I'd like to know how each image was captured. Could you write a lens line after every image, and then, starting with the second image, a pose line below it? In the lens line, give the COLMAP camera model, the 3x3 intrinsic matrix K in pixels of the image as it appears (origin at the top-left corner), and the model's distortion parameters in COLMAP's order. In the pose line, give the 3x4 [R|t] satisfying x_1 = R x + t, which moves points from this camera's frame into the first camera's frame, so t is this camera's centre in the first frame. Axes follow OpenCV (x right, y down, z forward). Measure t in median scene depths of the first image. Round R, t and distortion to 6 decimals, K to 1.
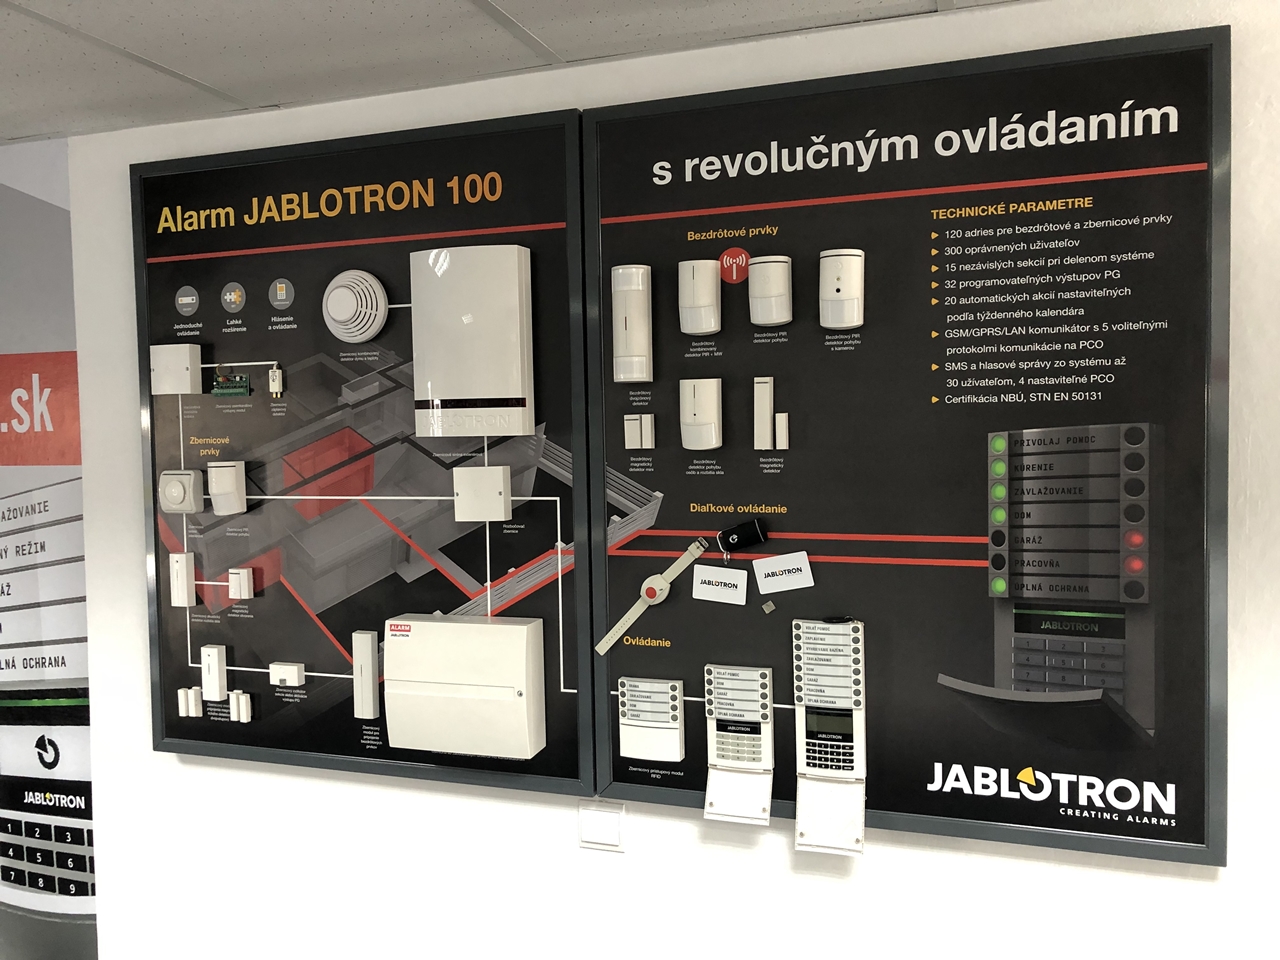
lens RADIAL K [[1050.4, 0, 642.0], [0, 1050.4, 476.9], [0, 0, 1]] dist [0.036730, -0.029547]
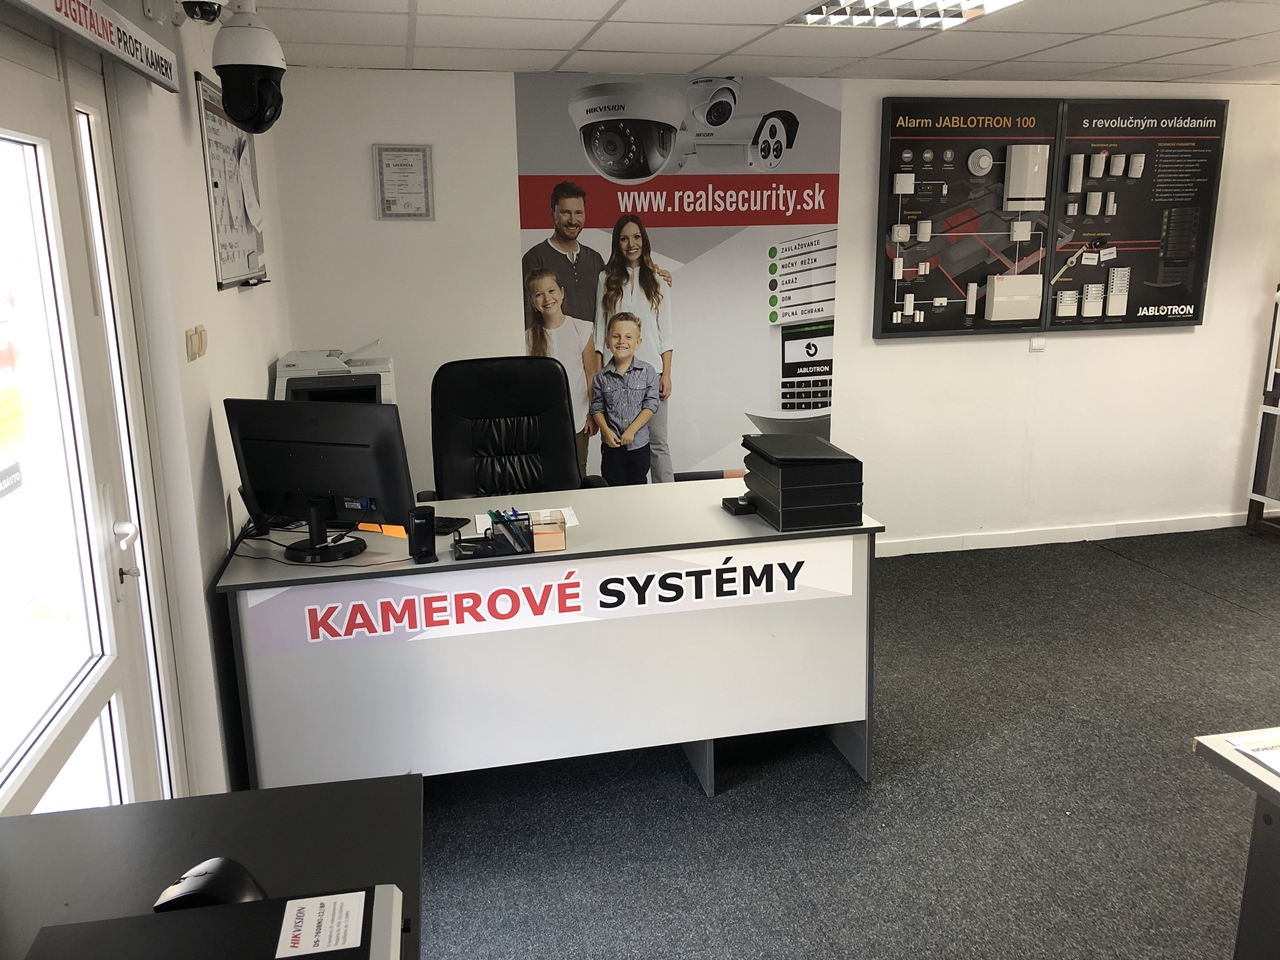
lens RADIAL K [[1050.4, 0, 649.0], [0, 1050.4, 475.2], [0, 0, 1]] dist [0.036730, -0.029547]
pose [[0.844447, -0.121768, 0.521615, -2.723838], [0.021861, 0.980841, 0.193580, 0.093210], [-0.535193, -0.152065, 0.830930, -1.022537]]
